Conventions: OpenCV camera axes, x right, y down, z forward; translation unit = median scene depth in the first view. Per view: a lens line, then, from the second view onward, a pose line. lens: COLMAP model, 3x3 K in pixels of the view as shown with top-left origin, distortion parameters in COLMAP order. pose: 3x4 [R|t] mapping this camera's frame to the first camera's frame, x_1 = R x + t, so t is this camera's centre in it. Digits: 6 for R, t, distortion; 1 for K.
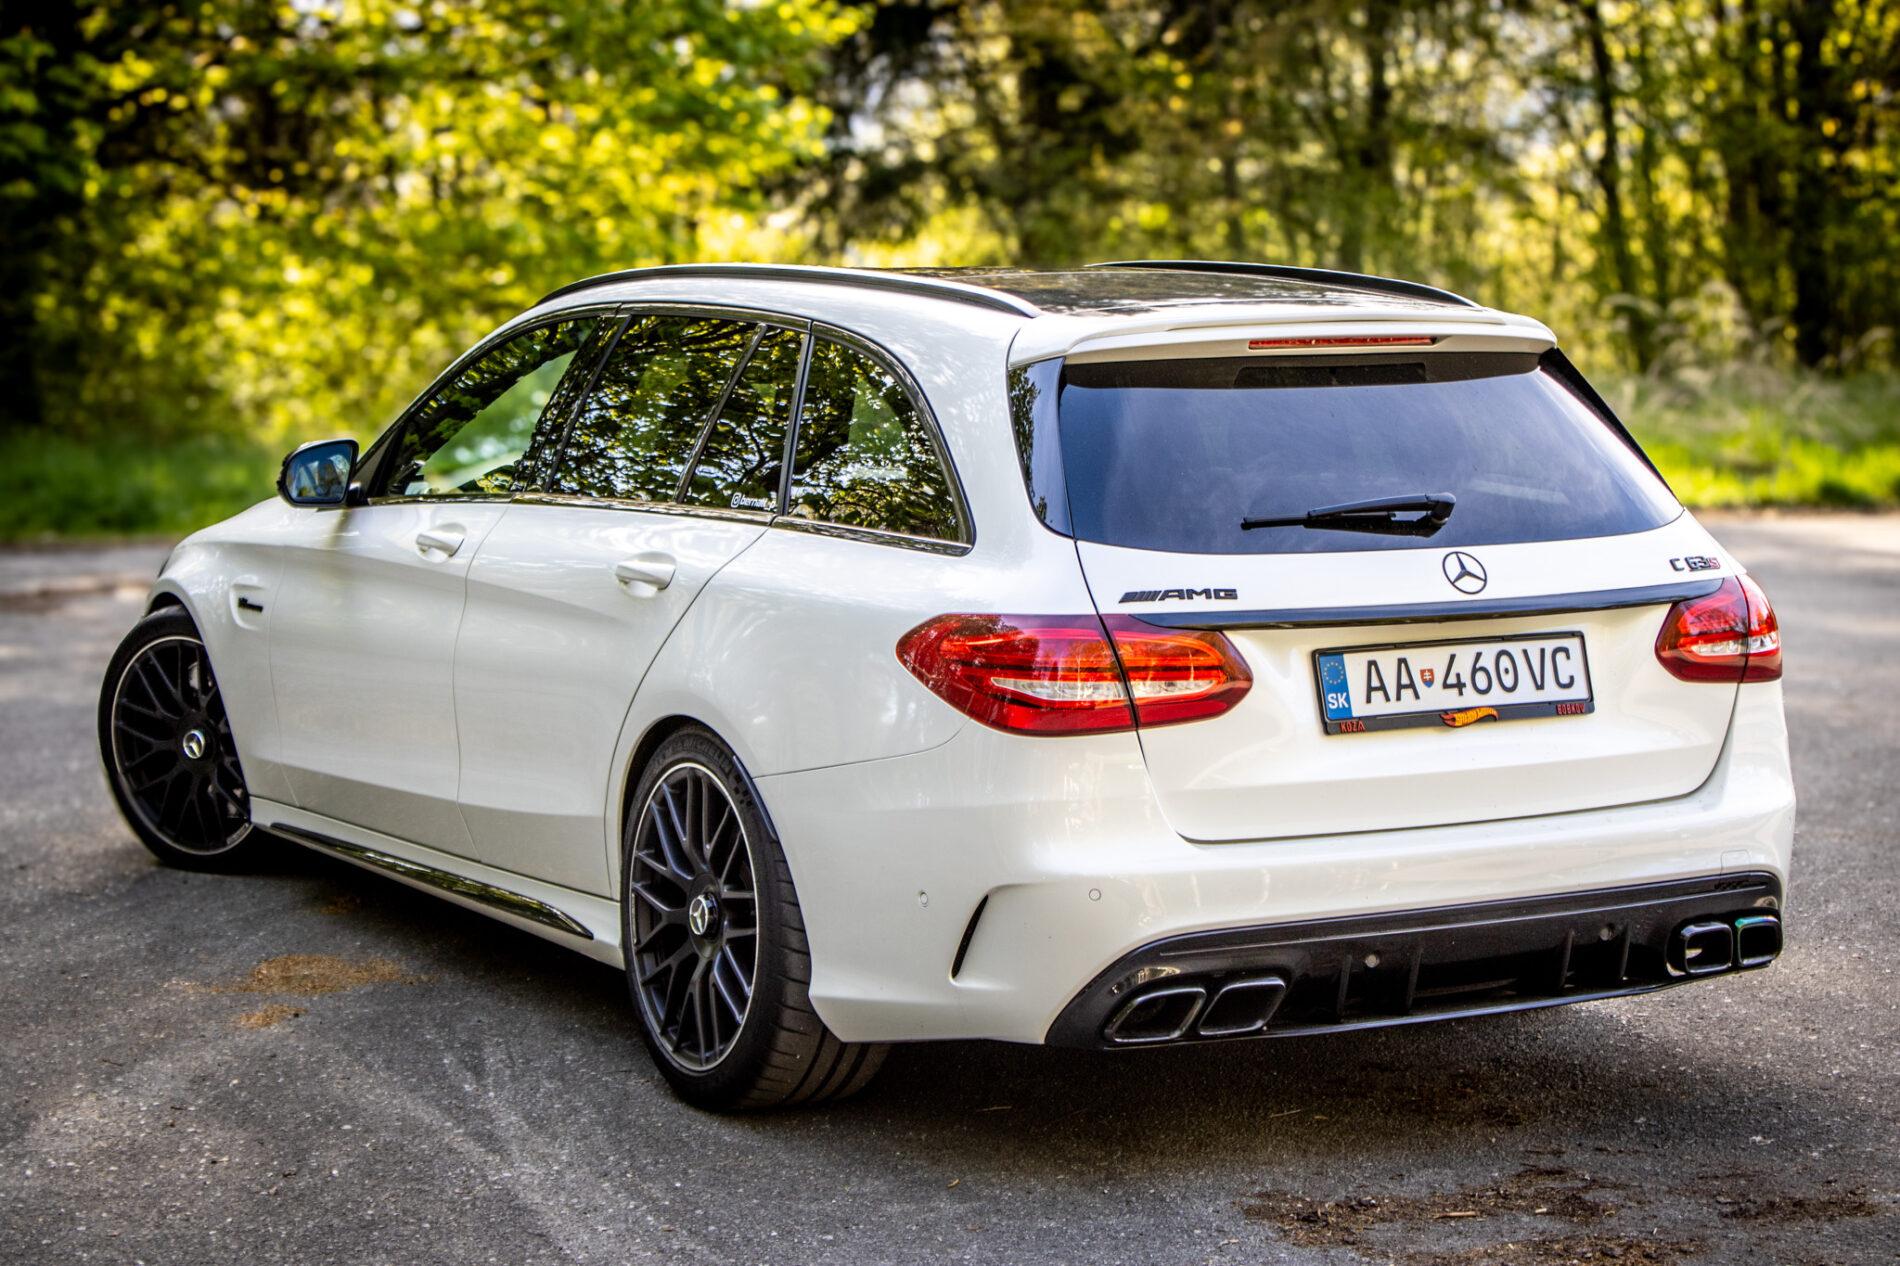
lens RADIAL K [[3536.3, 0, 950.0], [0, 3536.3, 633.0], [0, 0, 1]] dist [0.029355, 0.132420]
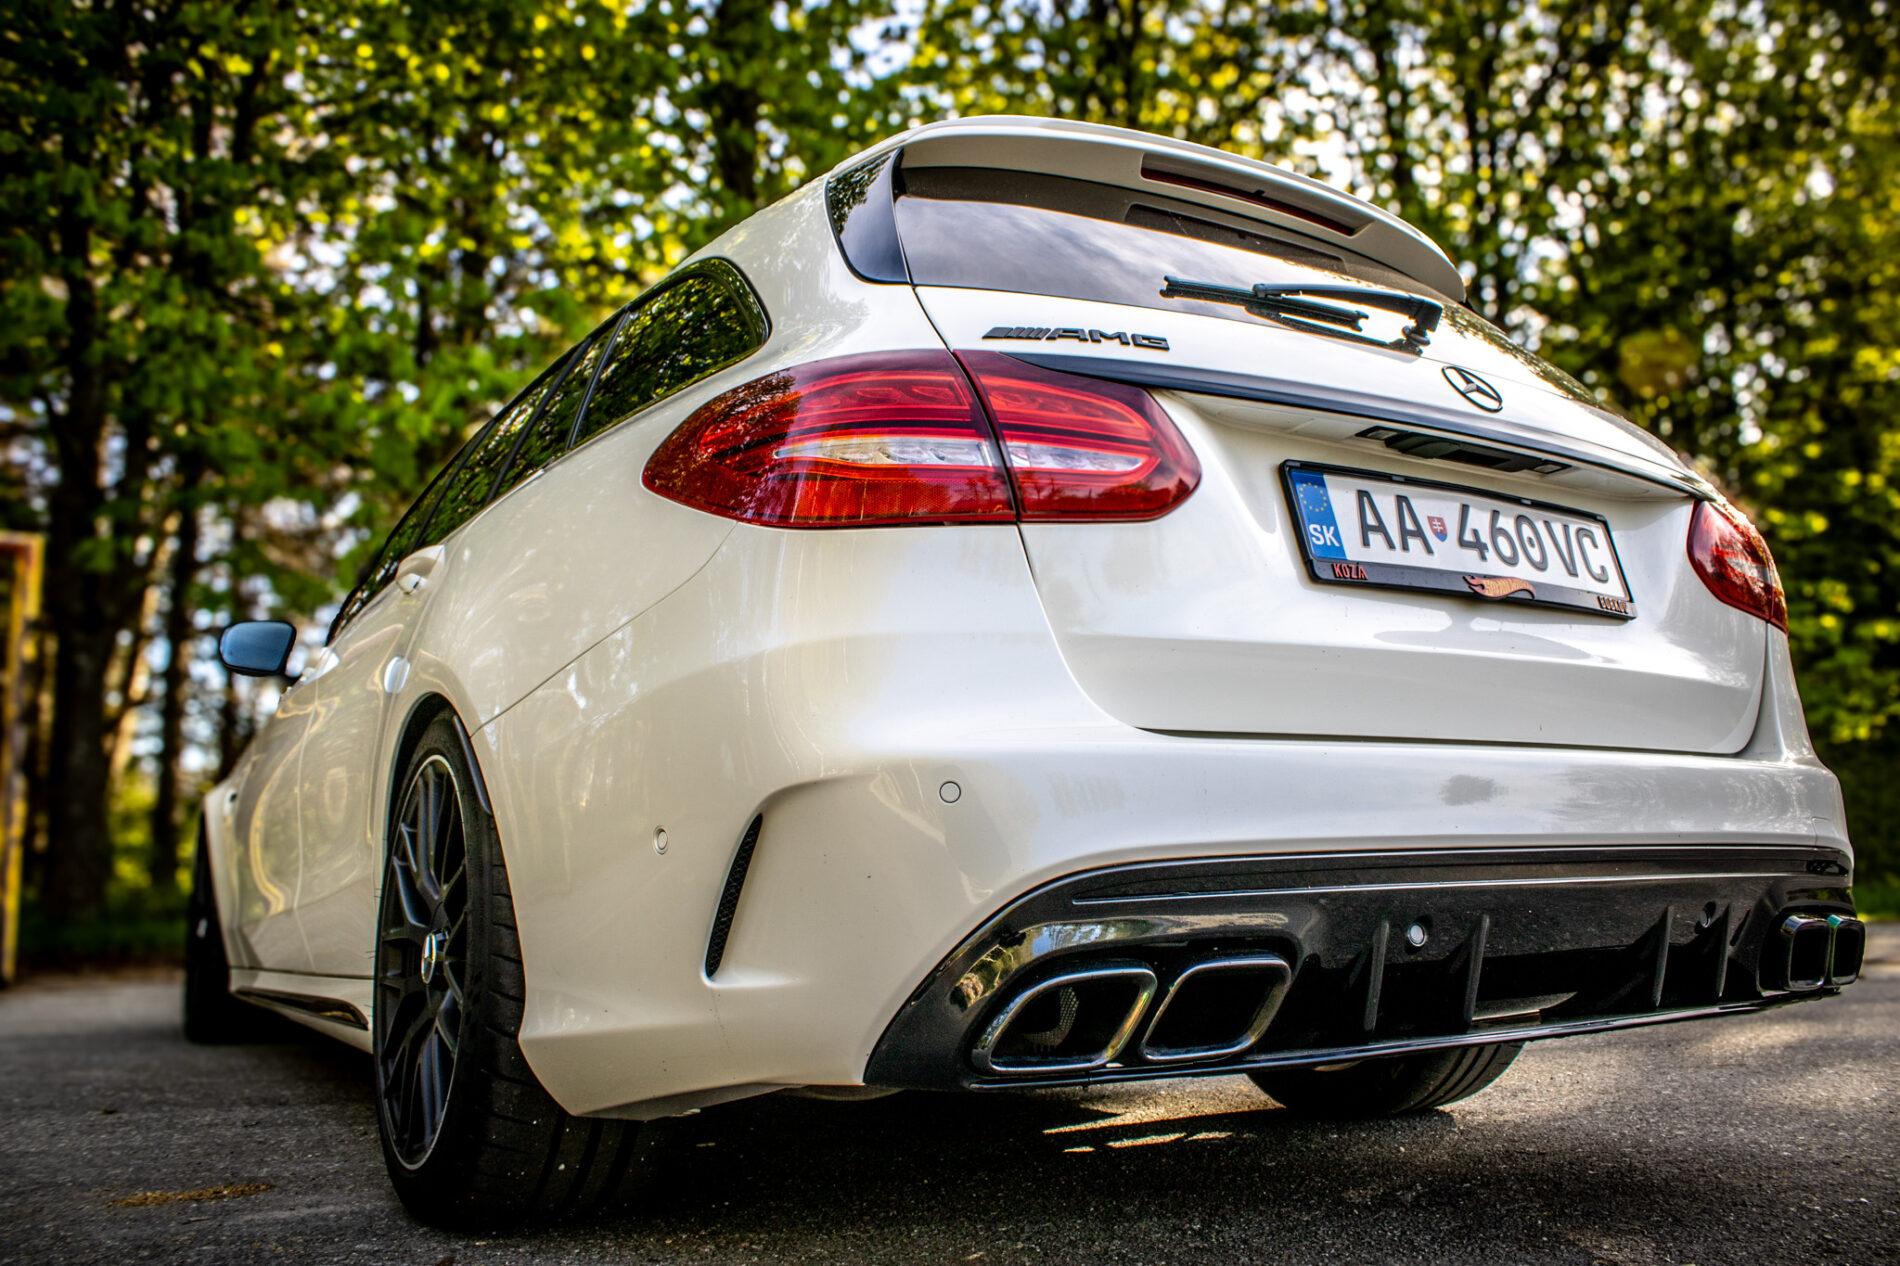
lens RADIAL K [[1539.4, 0, 950.0], [0, 1539.4, 633.0], [0, 0, 1]] dist [-0.107589, 0.002901]
pose [[0.999285, -0.003688, 0.037625, 0.029619], [0.013393, 0.965223, -0.261086, 0.103786], [-0.035353, 0.261403, 0.964582, 0.706345]]
